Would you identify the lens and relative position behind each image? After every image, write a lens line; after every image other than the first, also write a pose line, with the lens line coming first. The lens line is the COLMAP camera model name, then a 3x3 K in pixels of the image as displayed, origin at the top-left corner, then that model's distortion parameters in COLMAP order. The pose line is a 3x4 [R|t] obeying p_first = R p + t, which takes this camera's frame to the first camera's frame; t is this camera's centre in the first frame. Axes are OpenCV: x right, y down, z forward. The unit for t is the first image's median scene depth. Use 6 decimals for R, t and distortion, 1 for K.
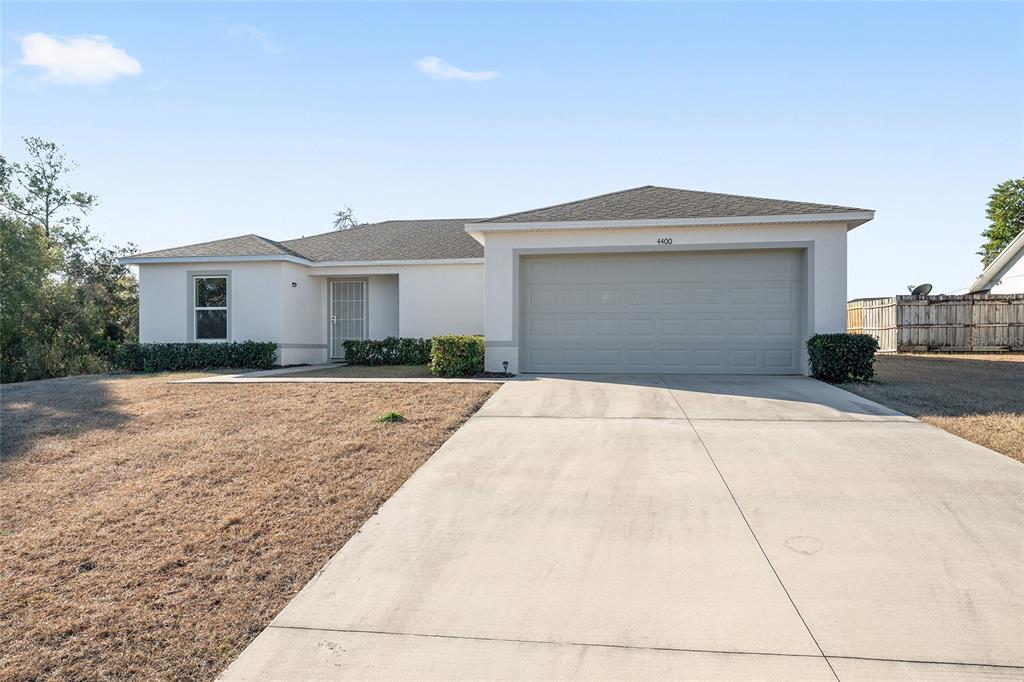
lens RADIAL K [[640.5, 0, 507.3], [0, 640.5, 349.1], [0, 0, 1]] dist [0.005342, 0.000050]
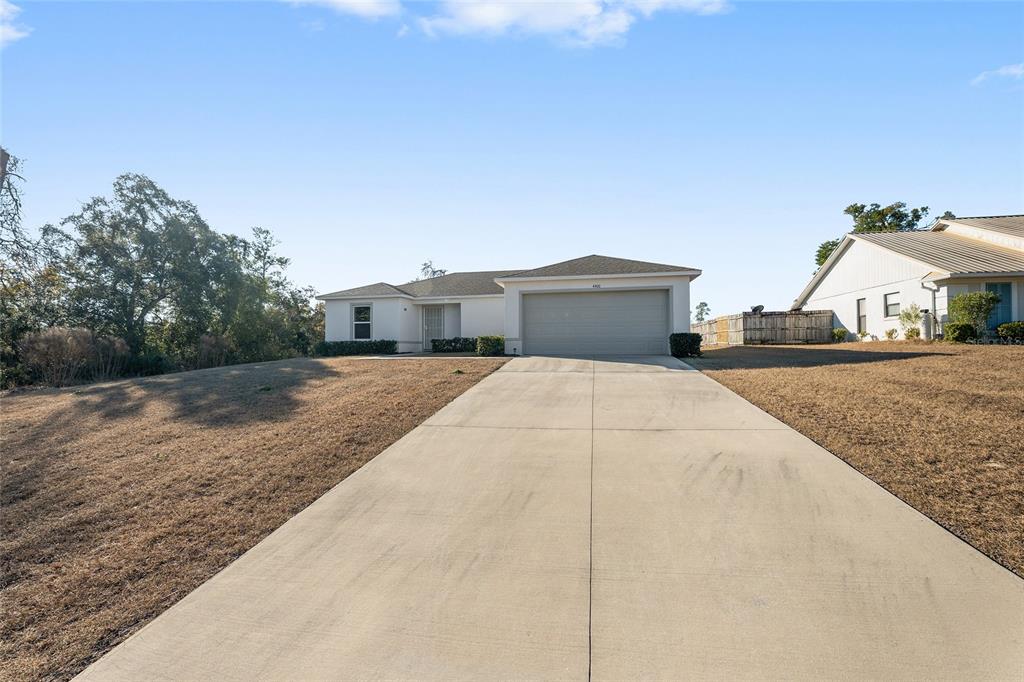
lens RADIAL K [[413.3, 0, 507.6], [0, 413.3, 340.0], [0, 0, 1]] dist [-0.032077, 0.007000]
pose [[0.998521, -0.006090, -0.054034, 0.030991], [0.005173, 0.999840, -0.017096, 0.010787], [0.054129, 0.016791, 0.998393, -0.187437]]
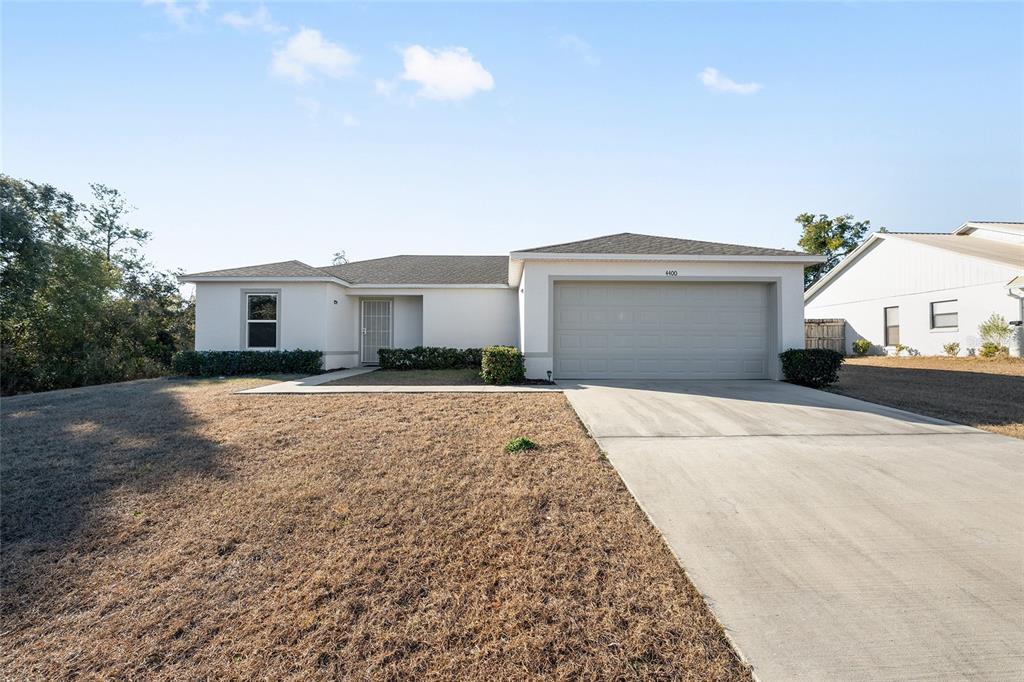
lens RADIAL K [[413.3, 0, 509.8], [0, 413.3, 341.6], [0, 0, 1]] dist [-0.032077, 0.007000]
pose [[0.986403, 0.005962, 0.164238, -0.139249], [-0.003097, 0.999839, -0.017689, -0.014293], [-0.164317, 0.016940, 0.986262, 0.192051]]
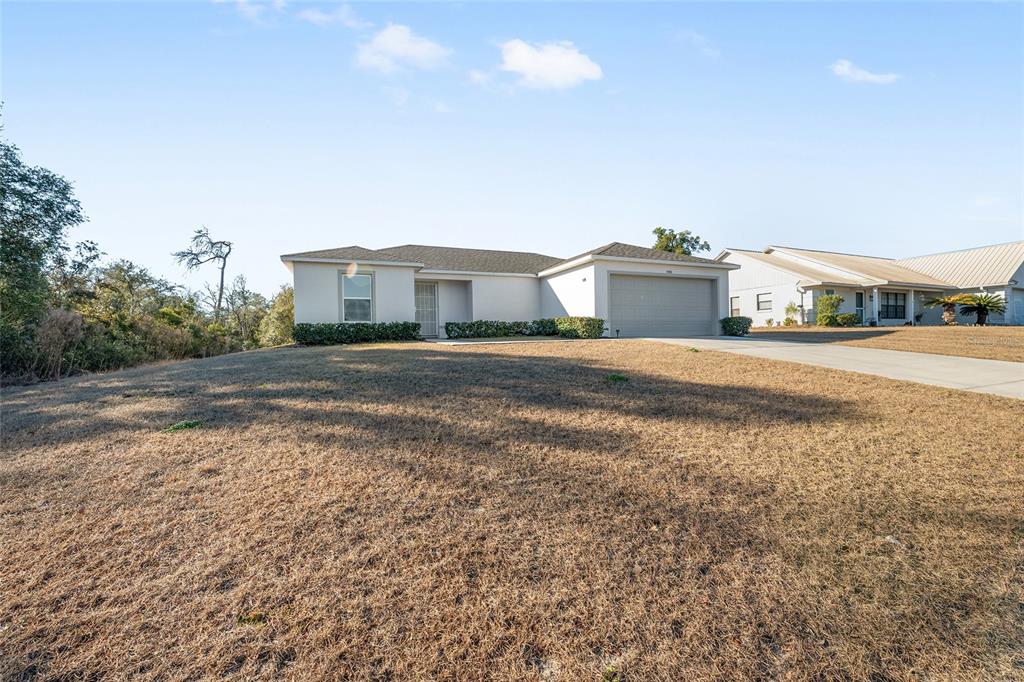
lens RADIAL K [[413.3, 0, 513.1], [0, 413.3, 341.9], [0, 0, 1]] dist [-0.032077, 0.007000]
pose [[0.861217, -0.018861, 0.507887, -0.622610], [0.017195, 0.999820, 0.007973, 0.027754], [-0.507946, 0.001866, 0.861387, 0.081719]]
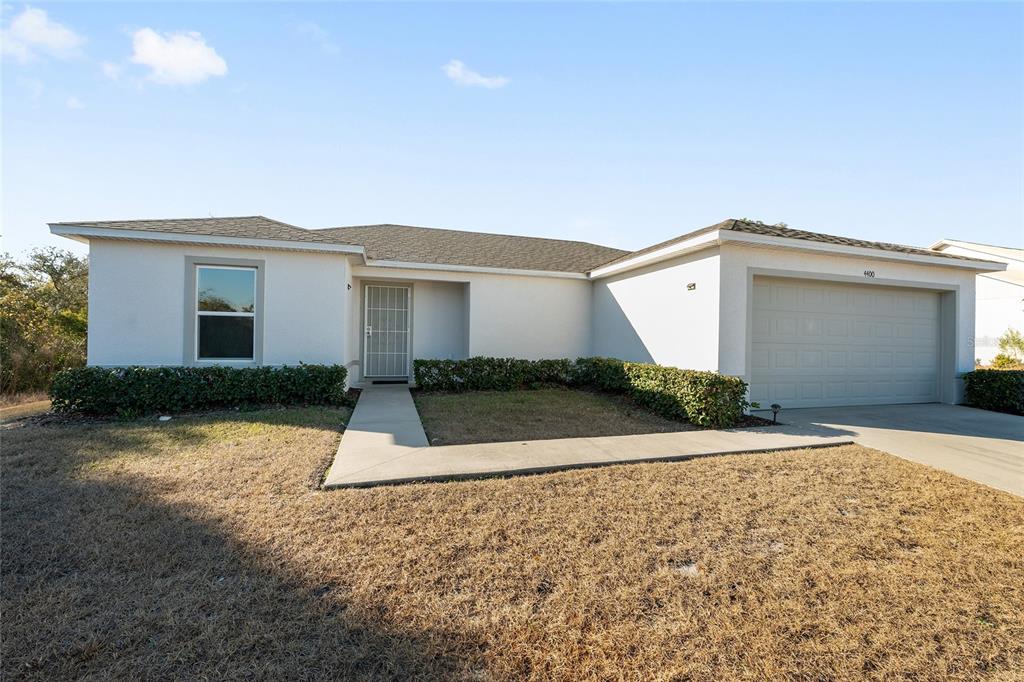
lens RADIAL K [[434.0, 0, 512.6], [0, 434.0, 341.0], [0, 0, 1]] dist [-0.025014, 0.000580]
pose [[0.905576, 0.016550, 0.423862, -0.379690], [-0.016735, 0.999855, -0.003287, -0.038156], [-0.423855, -0.004116, 0.905721, 0.459063]]
